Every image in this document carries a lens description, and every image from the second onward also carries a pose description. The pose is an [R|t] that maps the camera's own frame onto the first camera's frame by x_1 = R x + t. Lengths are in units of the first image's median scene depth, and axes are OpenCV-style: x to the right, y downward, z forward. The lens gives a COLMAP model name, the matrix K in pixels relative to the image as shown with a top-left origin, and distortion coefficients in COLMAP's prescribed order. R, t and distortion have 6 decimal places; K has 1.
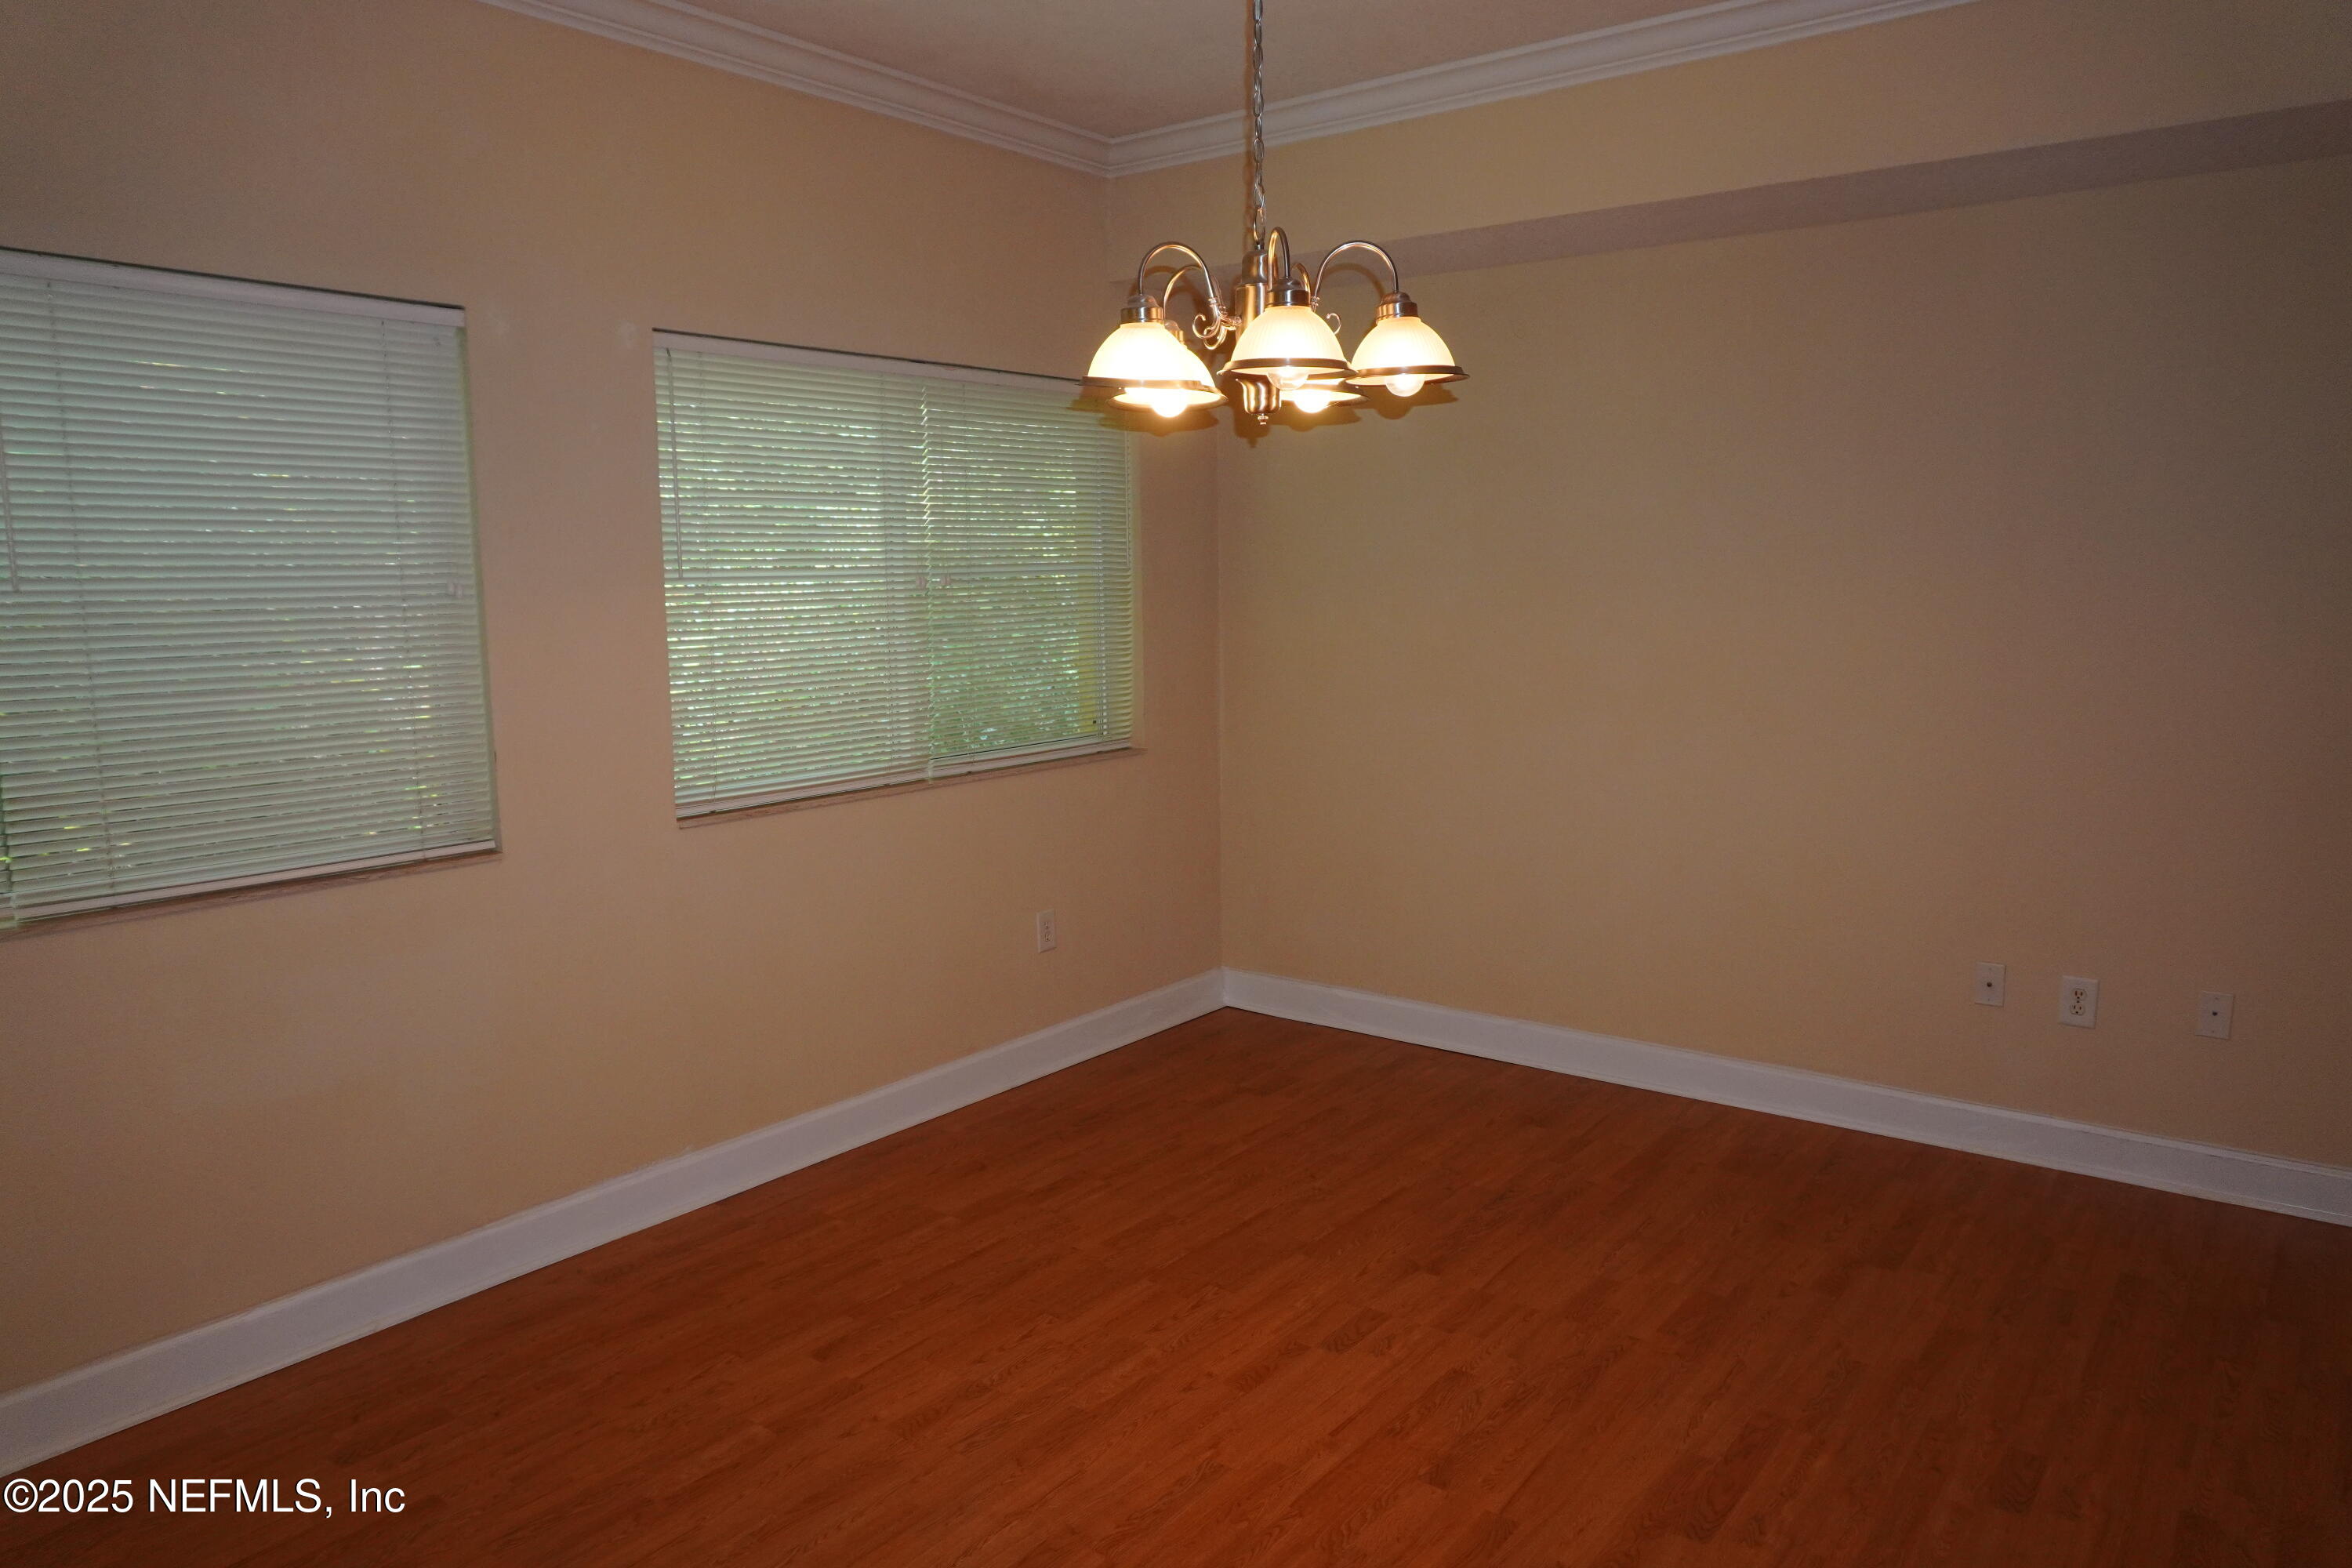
lens RADIAL K [[1569.5, 0, 1182.8], [0, 1569.5, 791.8], [0, 0, 1]] dist [-0.050231, 0.055801]
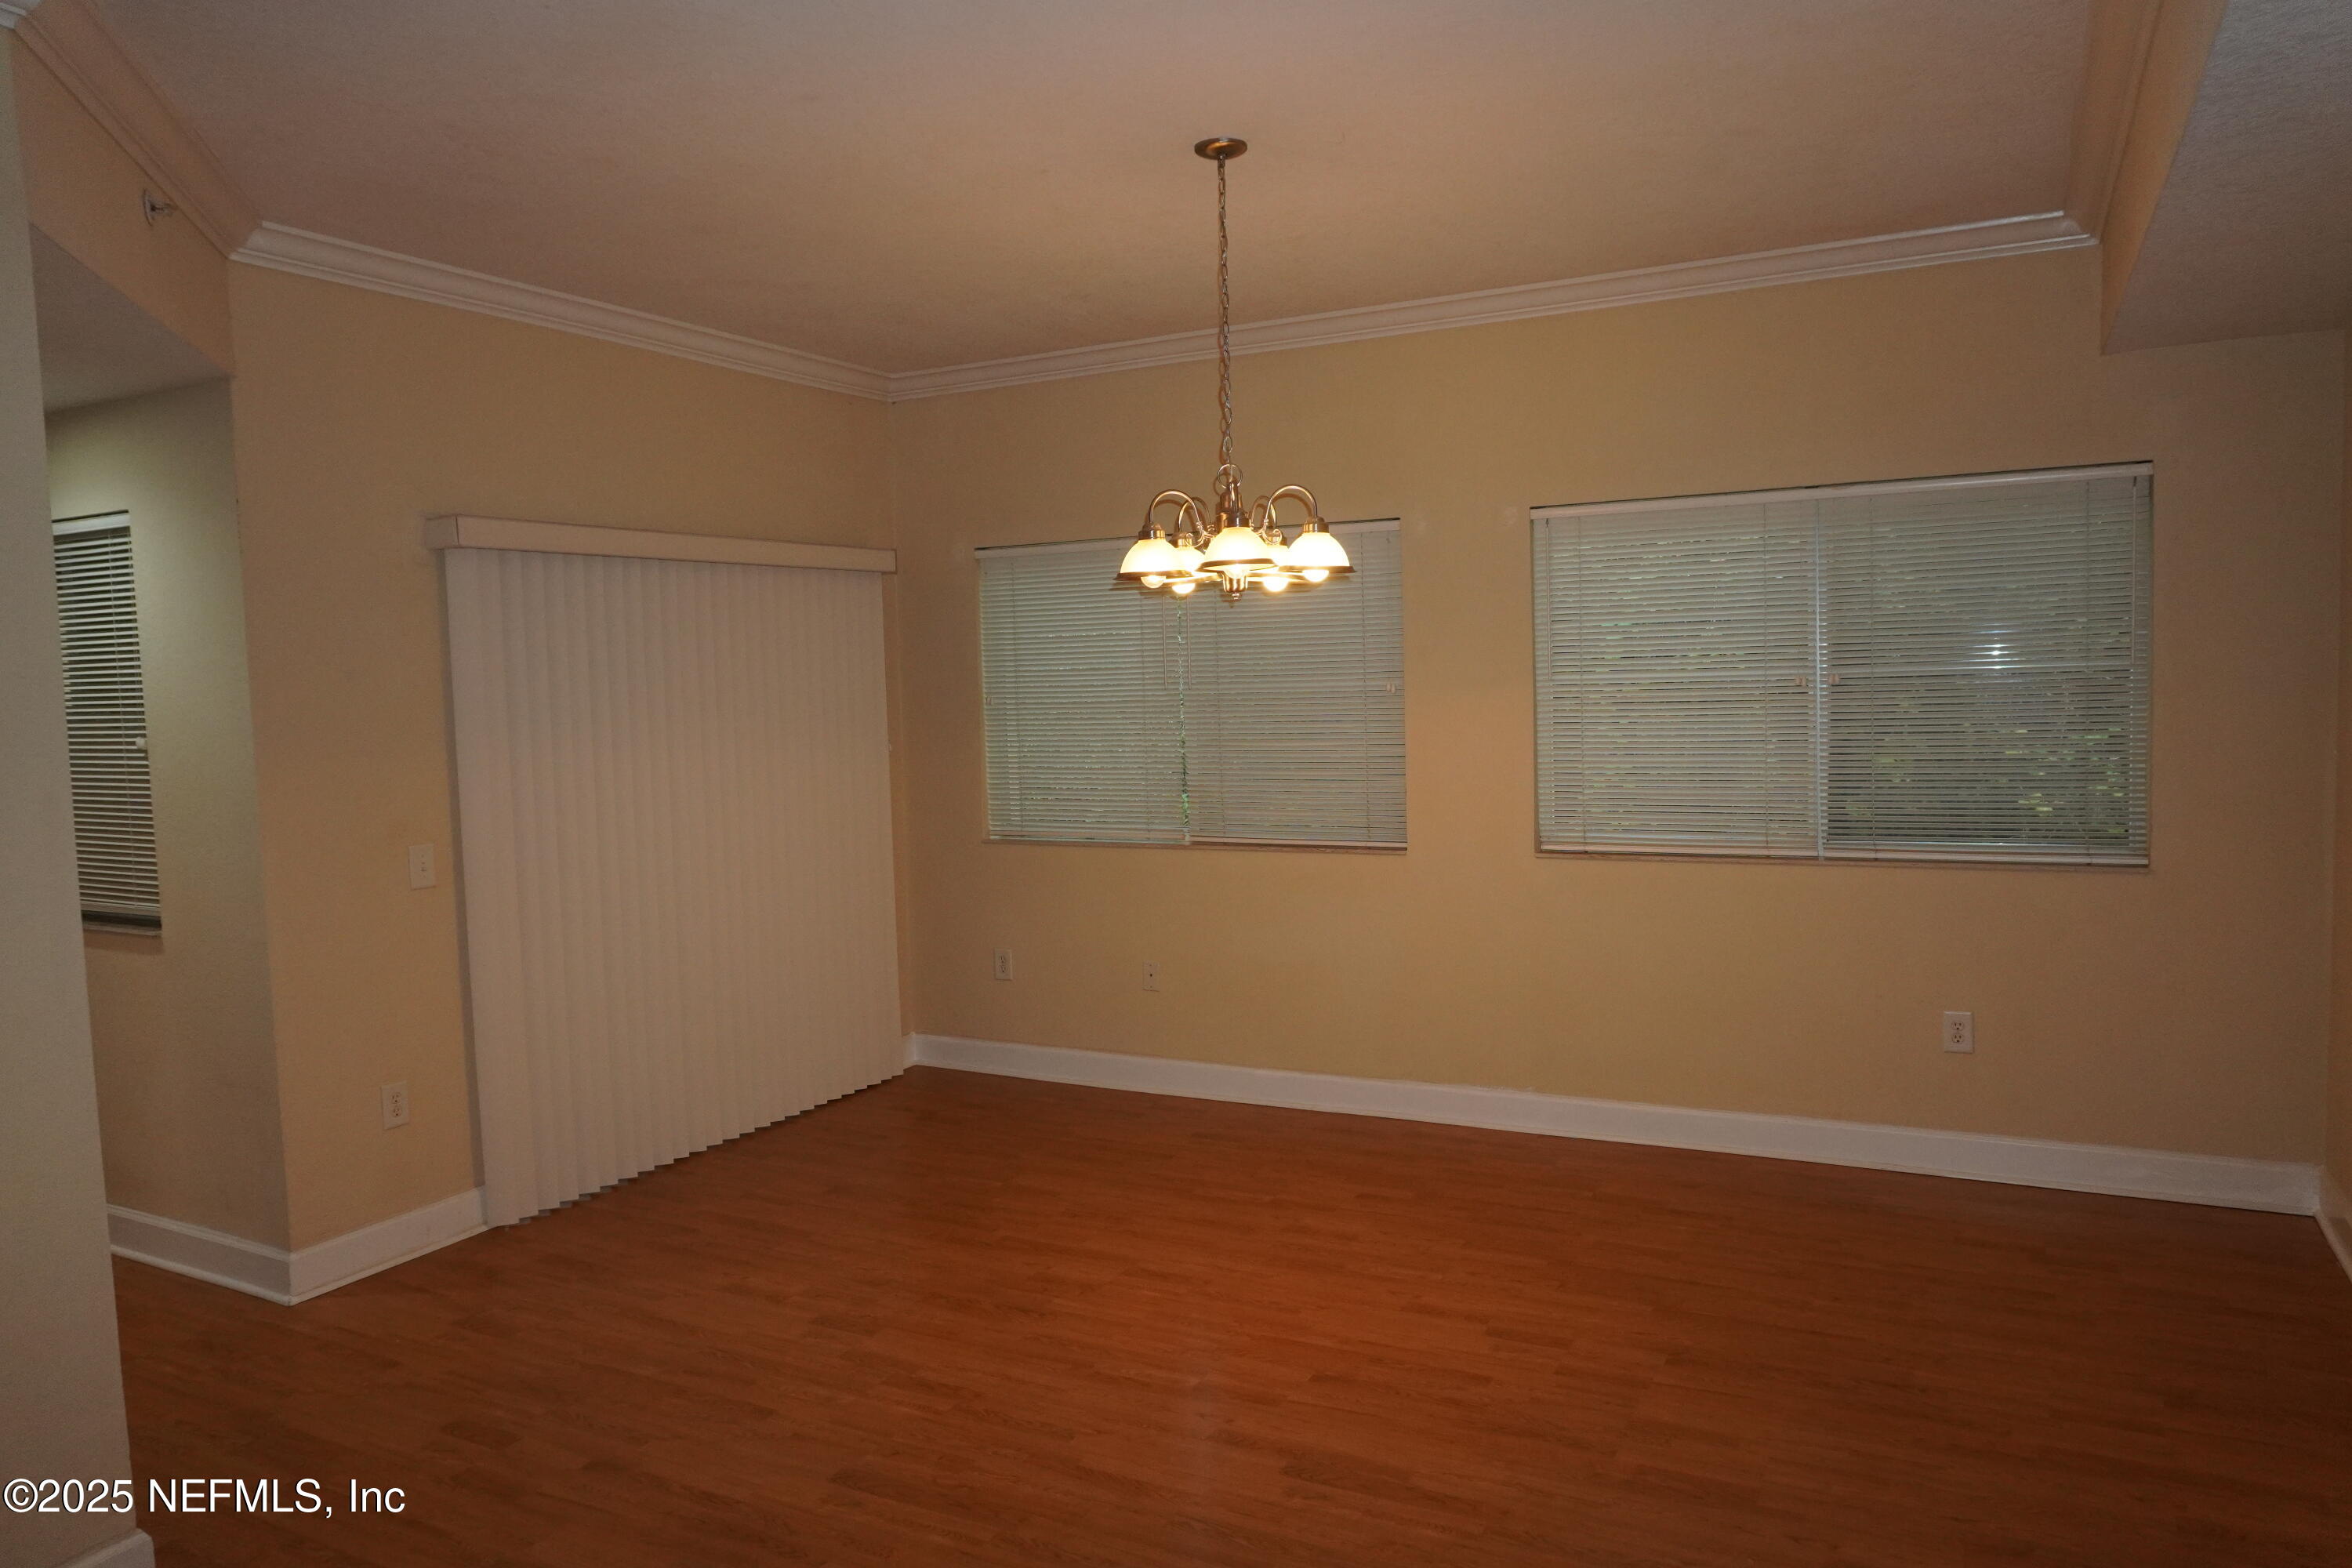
lens RADIAL K [[1591.7, 0, 1176.0], [0, 1591.7, 784.0], [0, 0, 1]] dist [0.004726, 0.002149]
pose [[0.173698, 0.072943, -0.982094, 1.281131], [-0.111804, 0.992266, 0.053924, -0.103462], [0.978432, 0.100435, 0.180510, 0.526913]]
